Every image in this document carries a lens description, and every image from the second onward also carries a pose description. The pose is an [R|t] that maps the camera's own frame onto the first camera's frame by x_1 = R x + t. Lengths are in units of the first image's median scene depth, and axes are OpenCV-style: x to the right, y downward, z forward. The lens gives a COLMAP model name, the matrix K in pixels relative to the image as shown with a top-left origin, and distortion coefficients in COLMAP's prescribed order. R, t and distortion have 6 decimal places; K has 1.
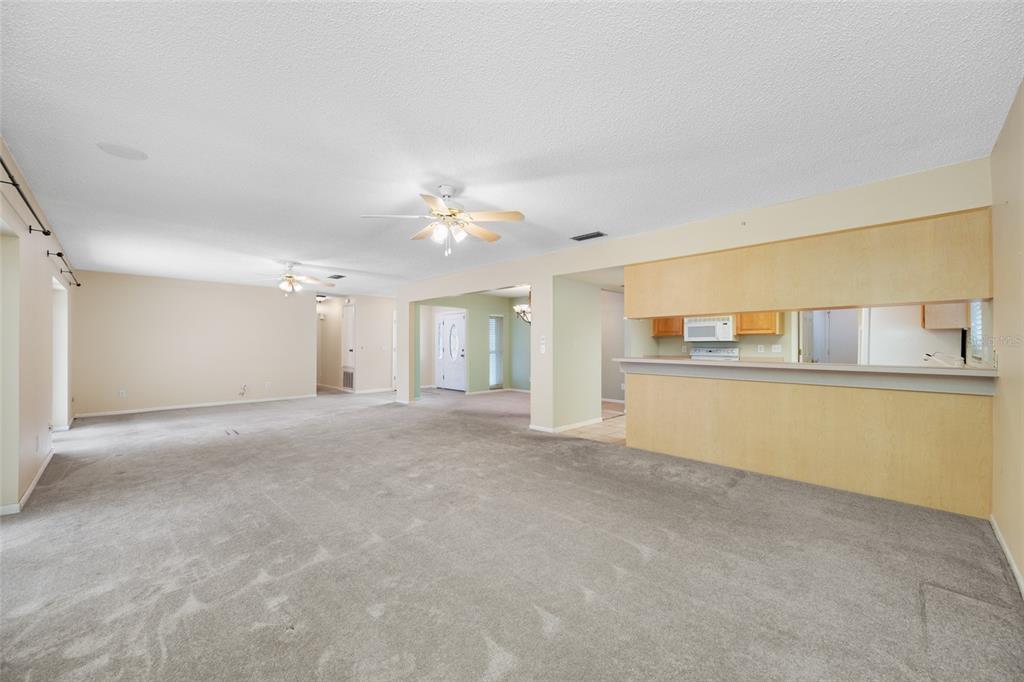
lens RADIAL K [[398.8, 0, 514.1], [0, 398.8, 338.4], [0, 0, 1]] dist [-0.000170, -0.000162]
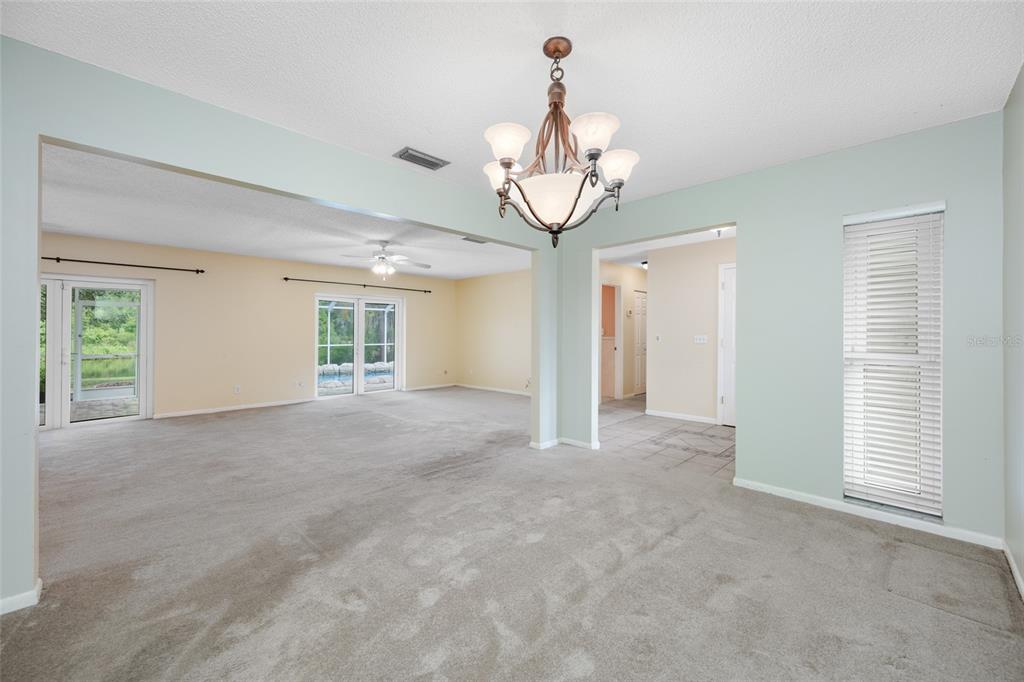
lens RADIAL K [[398.8, 0, 514.1], [0, 398.8, 338.4], [0, 0, 1]] dist [-0.000170, -0.000162]
pose [[0.021495, 0.012044, -0.999696, 0.202587], [0.017412, 0.999771, 0.012420, 0.012648], [0.999617, -0.017674, 0.021281, 0.771392]]
